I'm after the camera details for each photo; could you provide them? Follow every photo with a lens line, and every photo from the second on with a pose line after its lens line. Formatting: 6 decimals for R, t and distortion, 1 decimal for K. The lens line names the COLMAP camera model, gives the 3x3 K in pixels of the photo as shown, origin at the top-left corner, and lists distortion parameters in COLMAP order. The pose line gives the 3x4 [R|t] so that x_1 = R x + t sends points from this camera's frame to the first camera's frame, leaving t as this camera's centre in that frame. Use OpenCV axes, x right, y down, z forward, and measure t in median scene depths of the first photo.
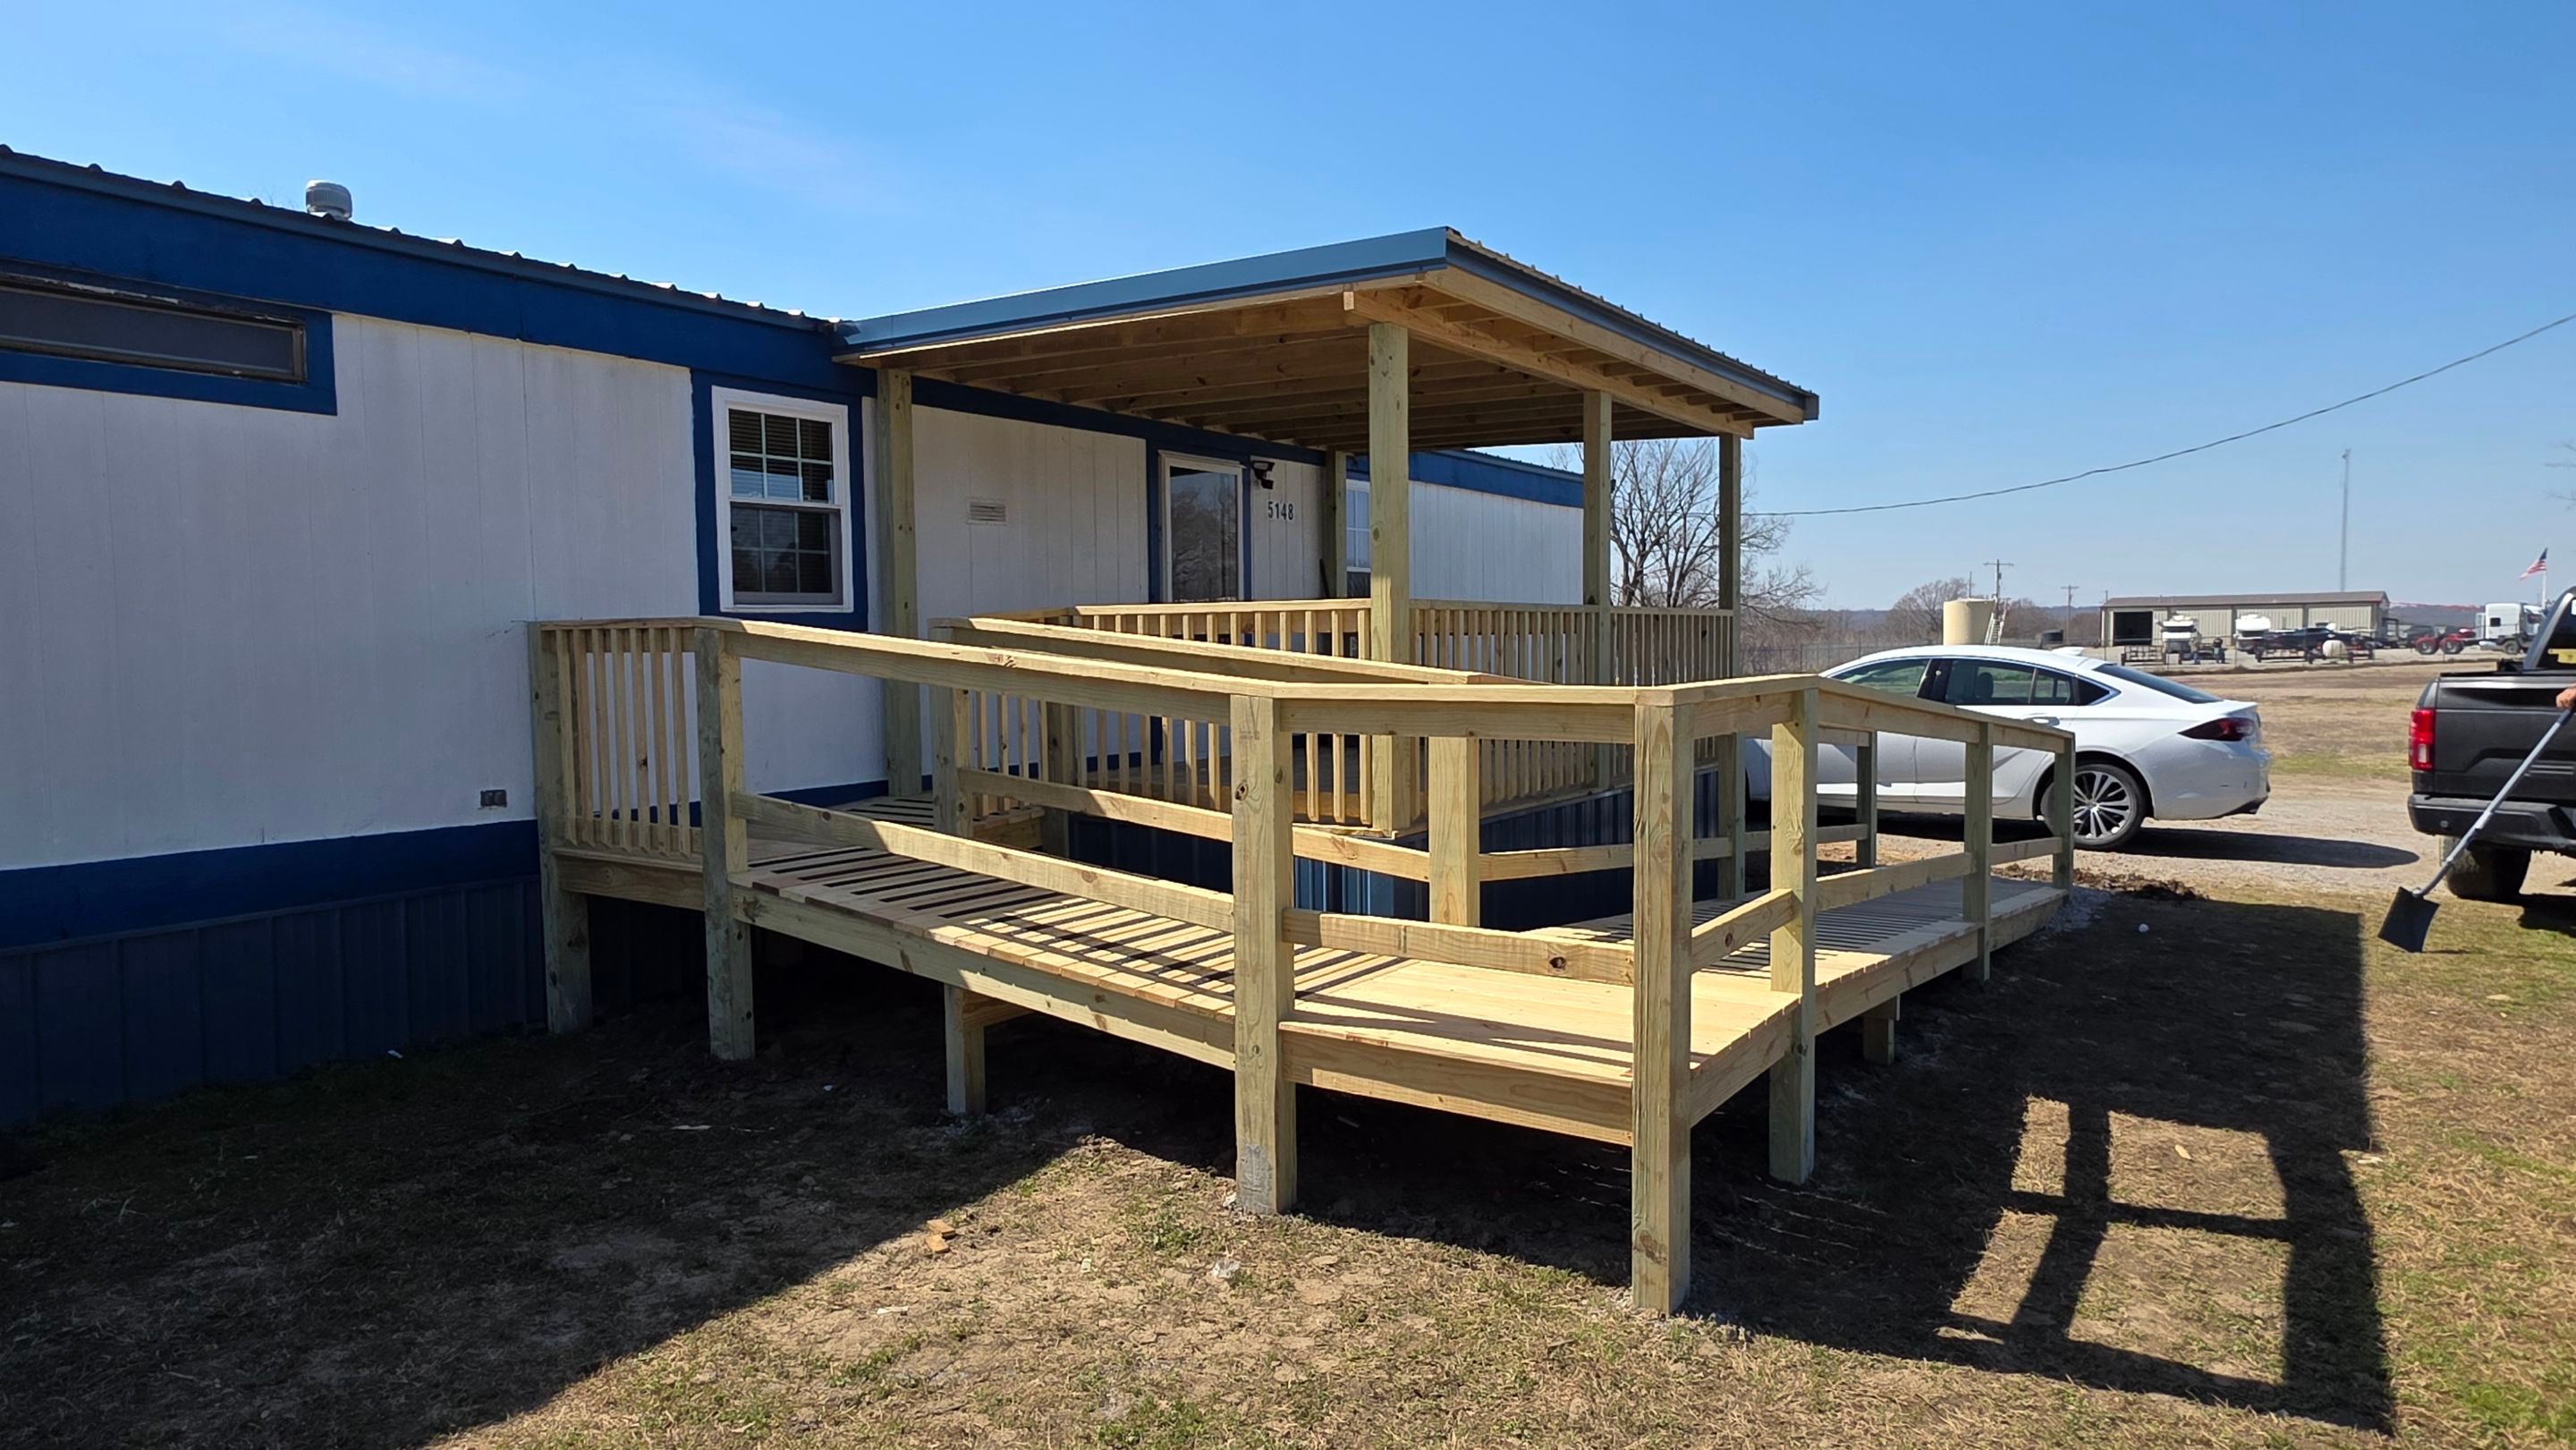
lens RADIAL K [[1527.9, 0, 1292.1], [0, 1527.9, 746.2], [0, 0, 1]] dist [0.009844, -0.005457]
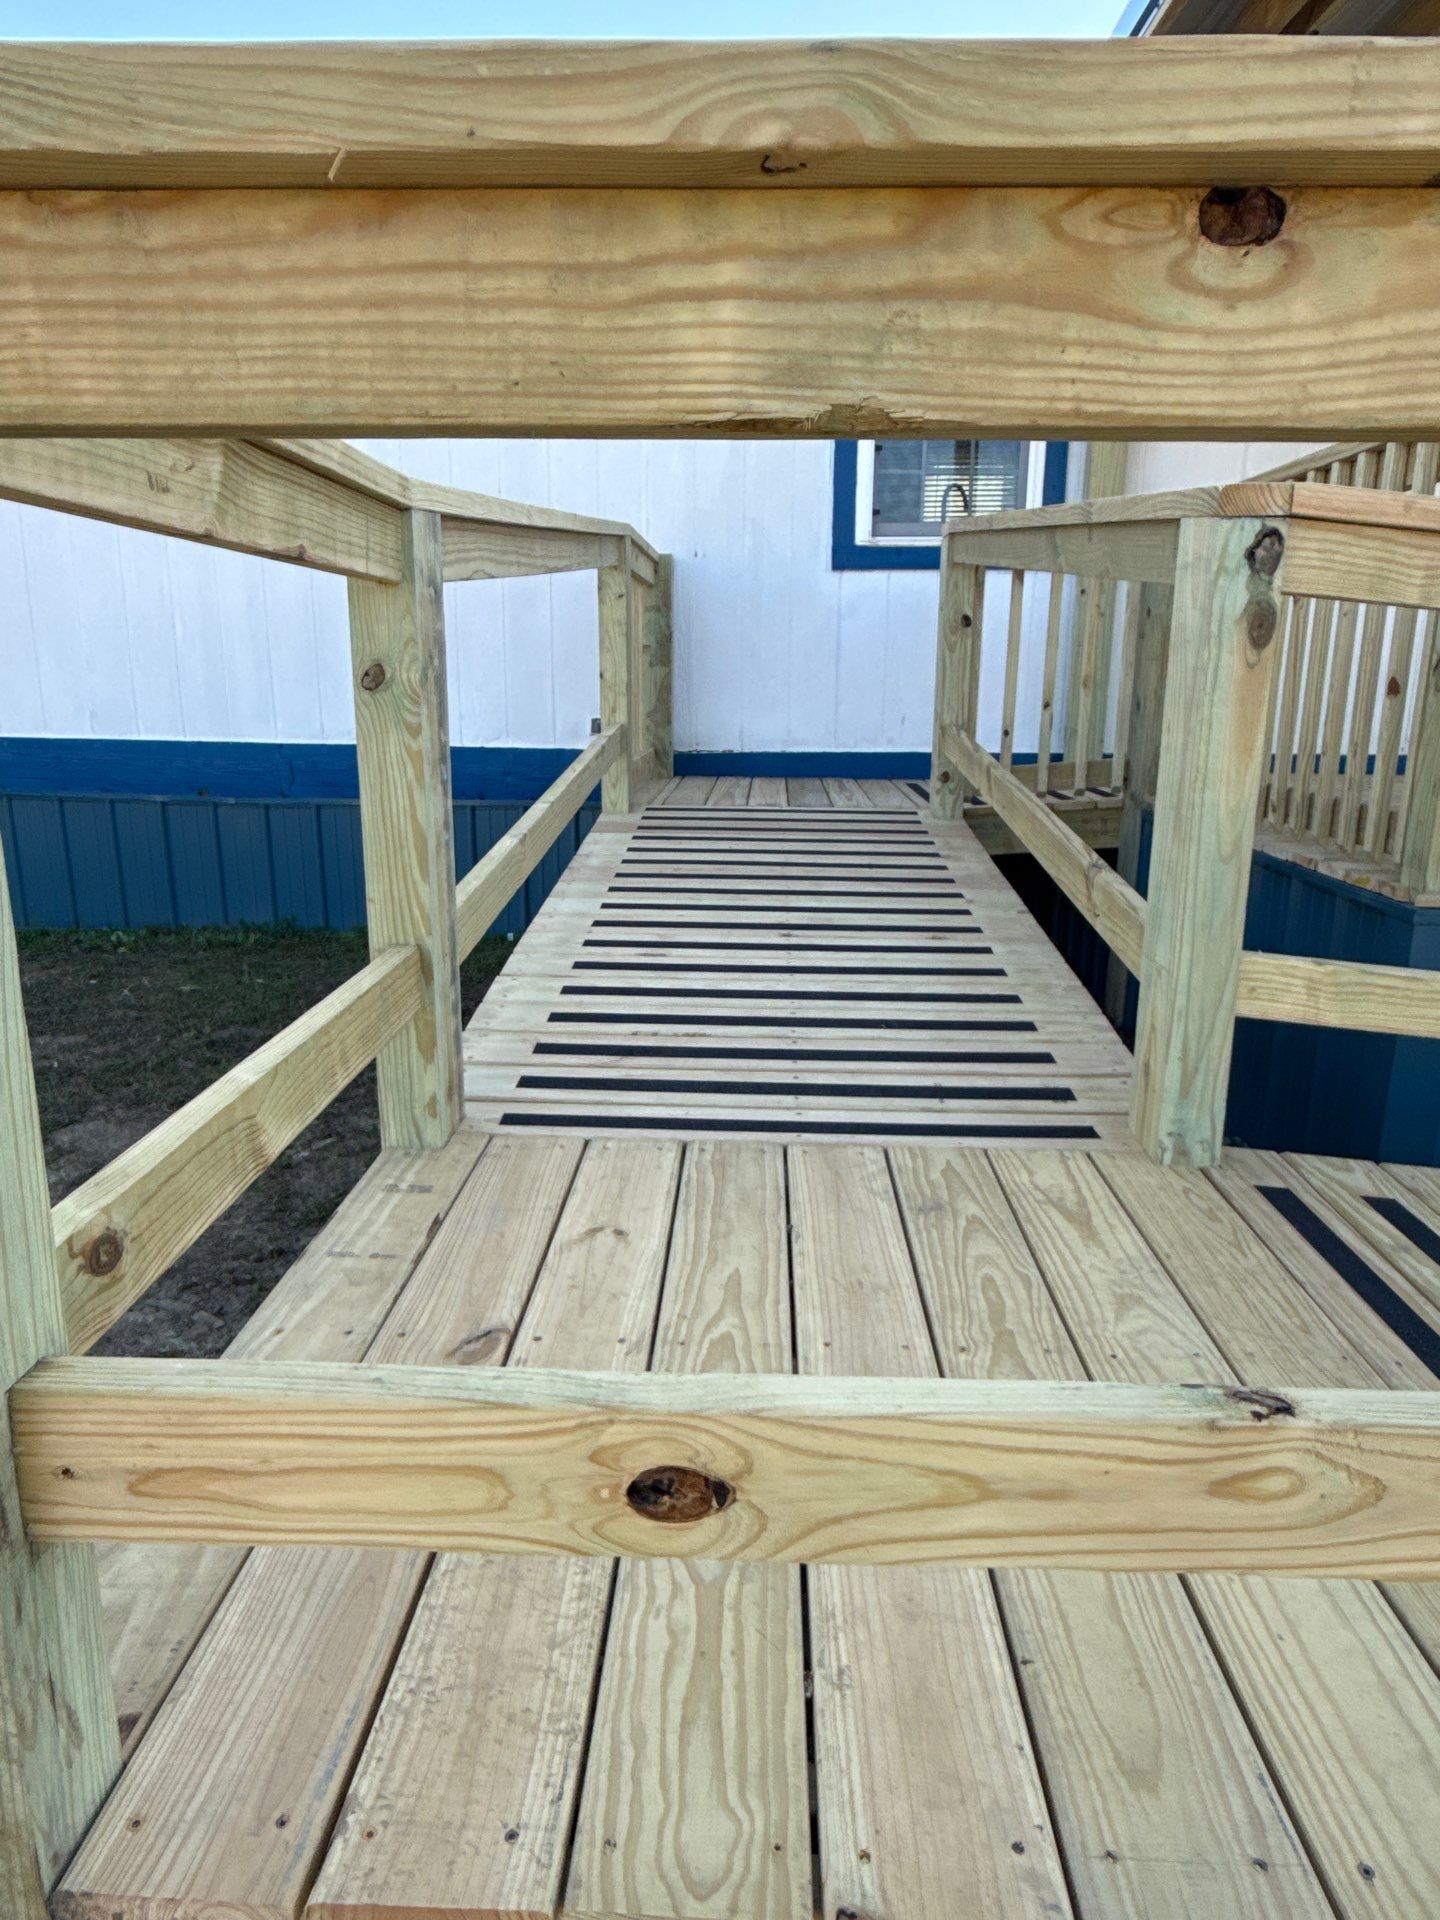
lens RADIAL K [[1217.2, 0, 724.7], [0, 1217.2, 952.1], [0, 0, 1]] dist [-0.003747, 0.003397]
pose [[0.539822, 0.202444, -0.817073, 0.177313], [-0.070049, 0.978087, 0.196058, 0.010369], [0.838859, -0.048602, 0.542174, 0.398149]]
